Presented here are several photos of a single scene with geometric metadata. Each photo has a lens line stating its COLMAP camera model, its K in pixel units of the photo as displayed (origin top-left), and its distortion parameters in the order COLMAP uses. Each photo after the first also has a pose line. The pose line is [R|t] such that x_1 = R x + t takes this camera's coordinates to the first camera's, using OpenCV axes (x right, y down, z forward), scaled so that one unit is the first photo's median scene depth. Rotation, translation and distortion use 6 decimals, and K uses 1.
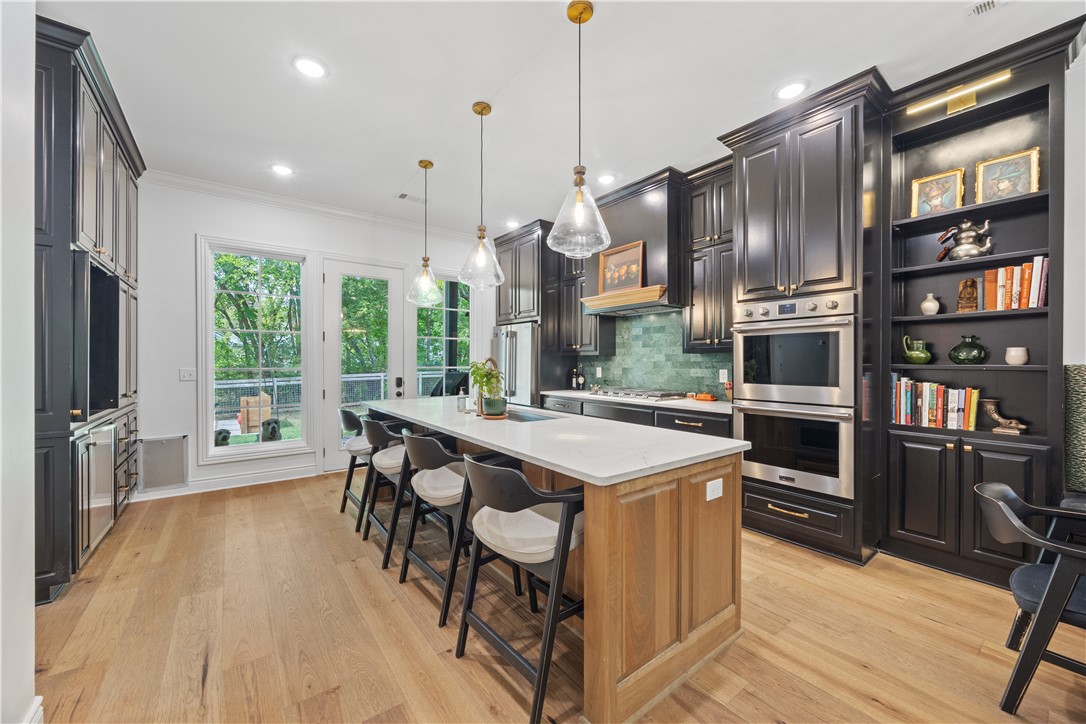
lens RADIAL K [[413.3, 0, 537.1], [0, 413.3, 363.4], [0, 0, 1]] dist [-0.002850, 0.000738]
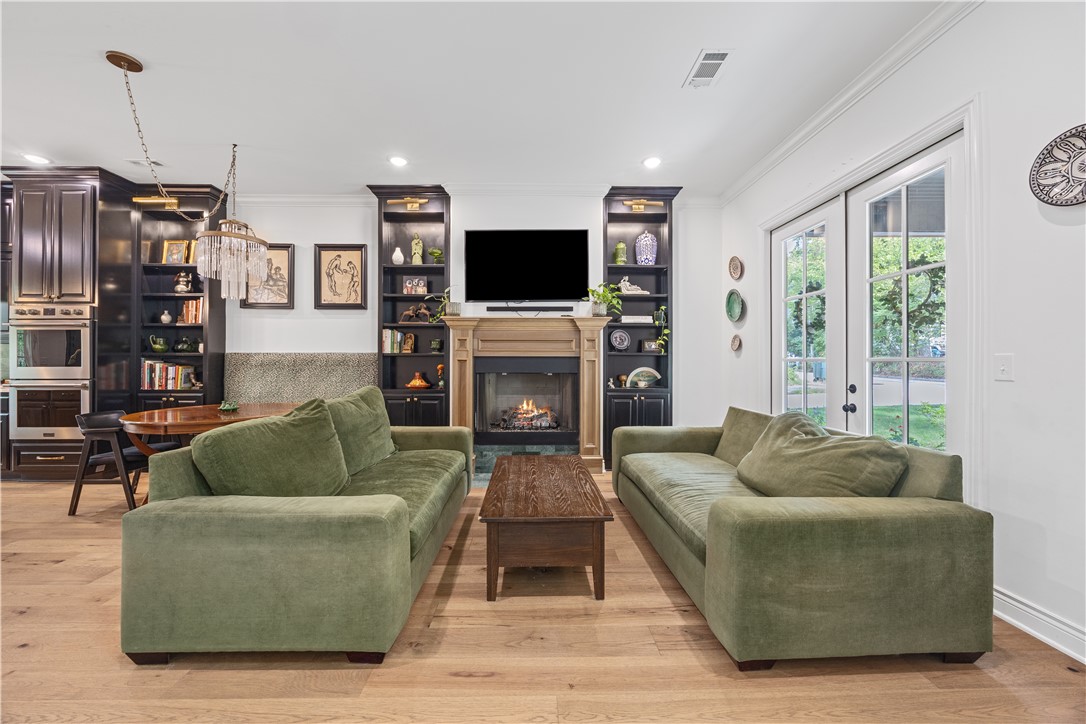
lens RADIAL K [[413.3, 0, 538.0], [0, 413.3, 359.2], [0, 0, 1]] dist [-0.002850, 0.000738]
pose [[0.581702, 0.002707, 0.813397, 0.488652], [0.002249, 0.999985, -0.004937, 0.042719], [-0.813399, 0.004701, 0.581688, -1.271015]]
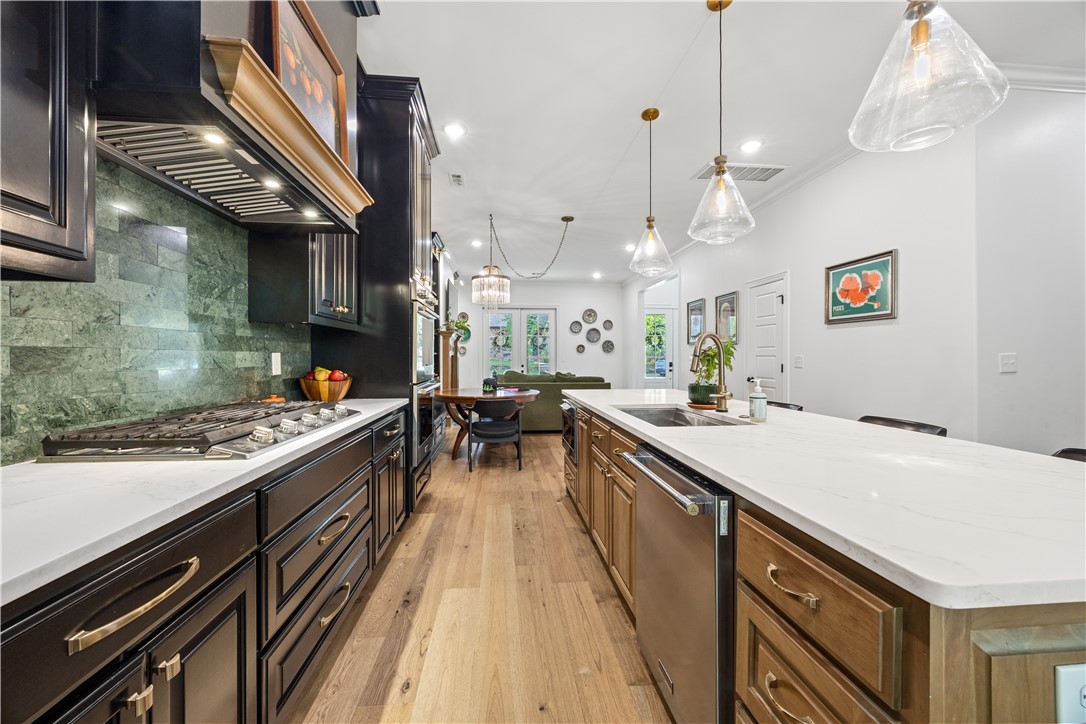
lens RADIAL K [[413.3, 0, 537.8], [0, 413.3, 359.3], [0, 0, 1]] dist [-0.002850, 0.000738]
pose [[-0.854708, -0.004913, 0.519086, -0.268742], [-0.001746, 0.999977, 0.006590, 0.030960], [-0.519106, 0.004726, -0.854697, 2.012220]]
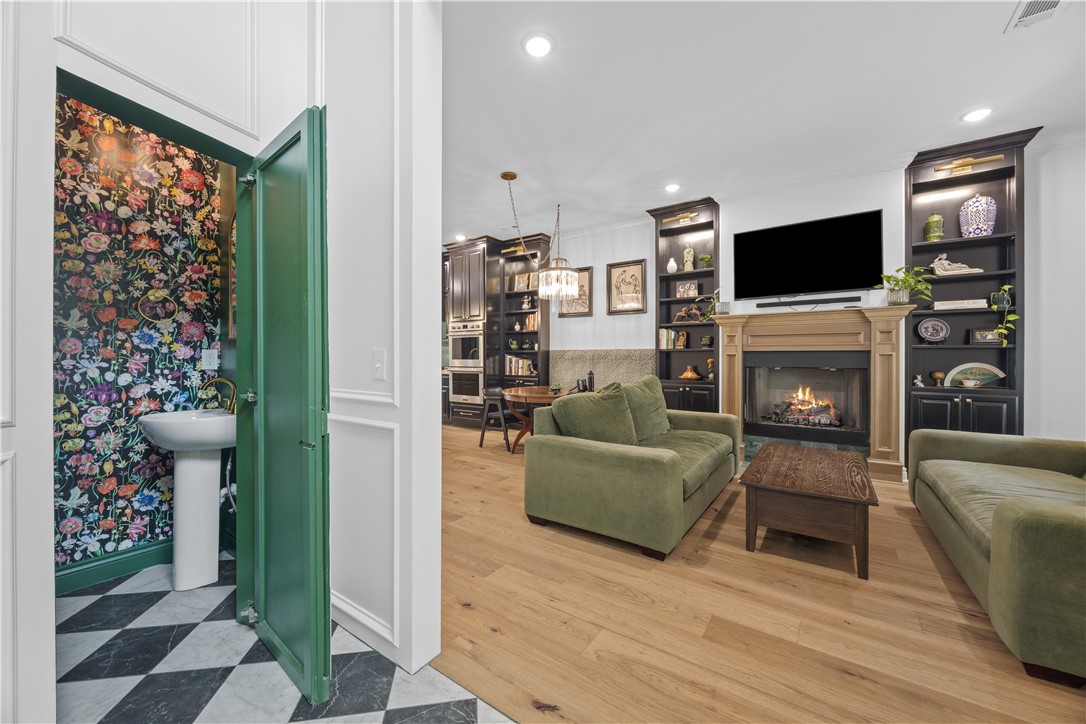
lens RADIAL K [[413.3, 0, 541.1], [0, 413.3, 356.4], [0, 0, 1]] dist [-0.002850, 0.000738]
pose [[0.949384, -0.001874, 0.314112, 0.314115], [0.002636, 0.999995, -0.002002, 0.046295], [-0.314107, 0.002729, 0.949384, -1.501241]]
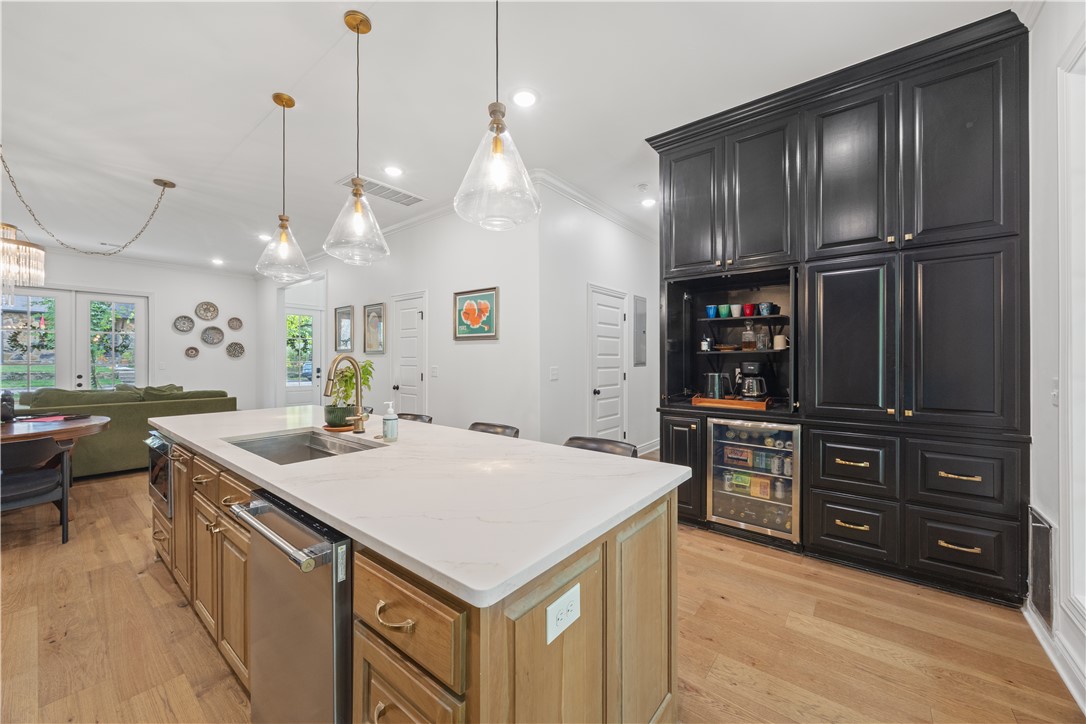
lens RADIAL K [[413.3, 0, 539.9], [0, 413.3, 359.2], [0, 0, 1]] dist [-0.002850, 0.000738]
pose [[-0.968670, -0.004175, -0.248317, -0.300617], [-0.004705, 0.999988, 0.001541, -0.010531], [0.248307, 0.002661, -0.968678, 2.010140]]
